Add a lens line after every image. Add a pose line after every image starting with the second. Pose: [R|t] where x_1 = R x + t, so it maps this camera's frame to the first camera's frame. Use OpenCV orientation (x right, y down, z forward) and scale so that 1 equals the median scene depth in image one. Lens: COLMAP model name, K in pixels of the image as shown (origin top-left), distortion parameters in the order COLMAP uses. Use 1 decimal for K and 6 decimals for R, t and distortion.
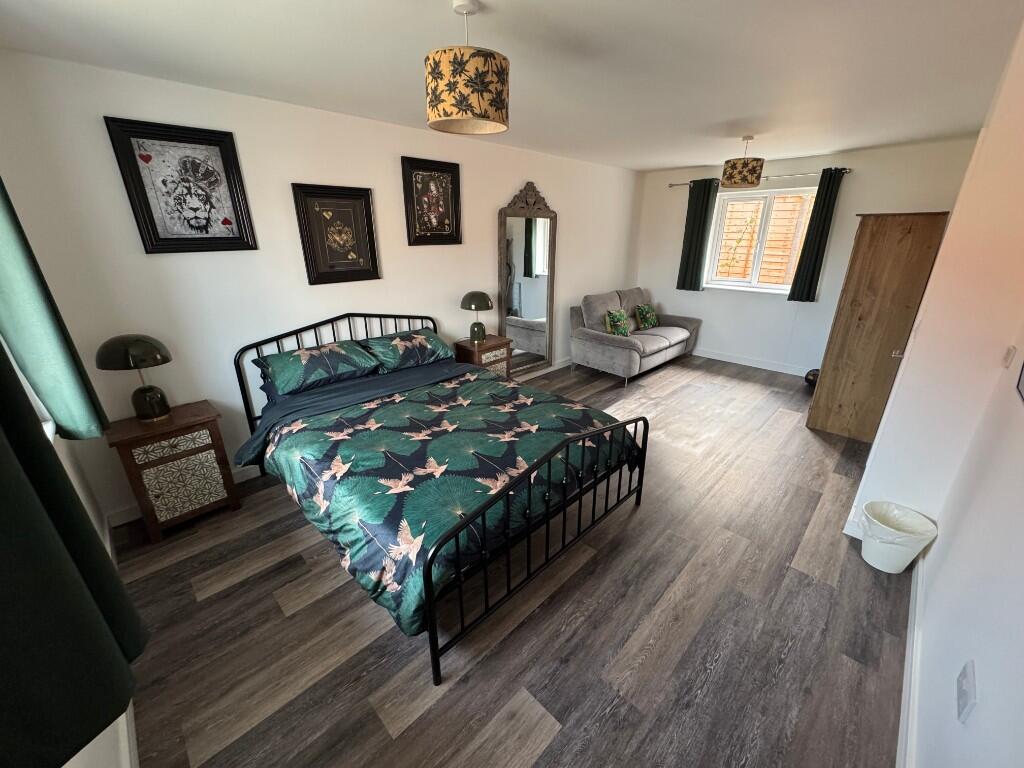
lens RADIAL K [[406.0, 0, 515.2], [0, 406.0, 382.0], [0, 0, 1]] dist [-0.003271, -0.000446]
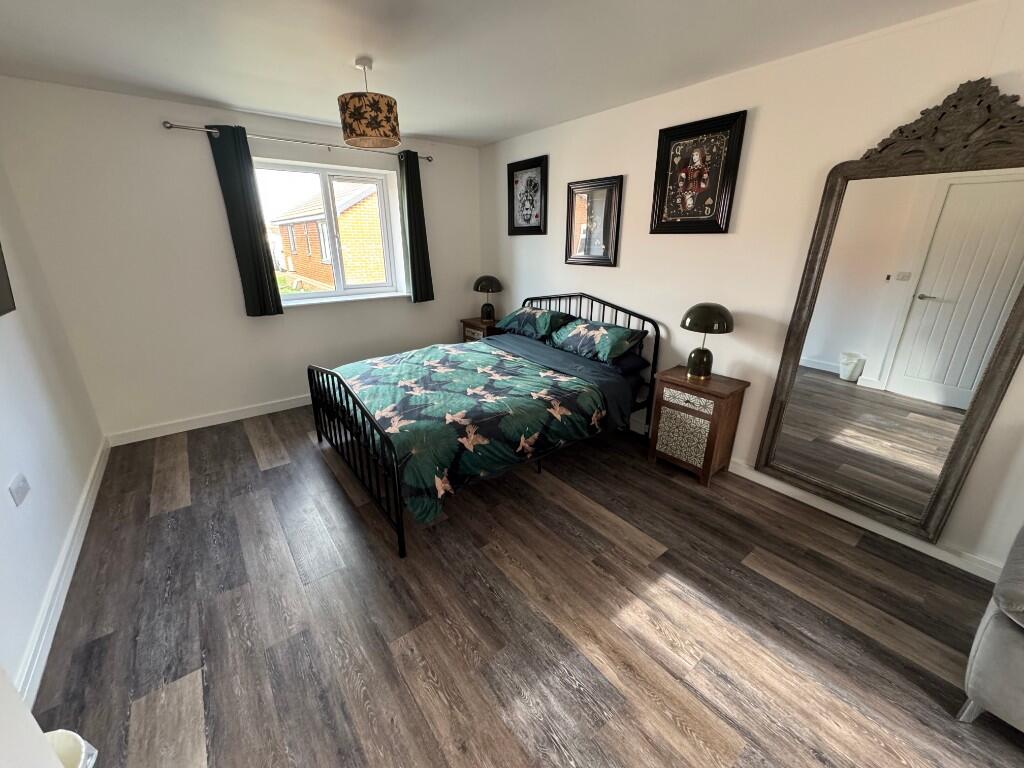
lens RADIAL K [[406.0, 0, 513.8], [0, 406.0, 385.1], [0, 0, 1]] dist [-0.003271, -0.000446]
pose [[-0.125662, 0.338127, -0.932673, 0.757993], [-0.344833, 0.866619, 0.360640, -0.289684], [0.930215, 0.366935, 0.007696, 0.908363]]
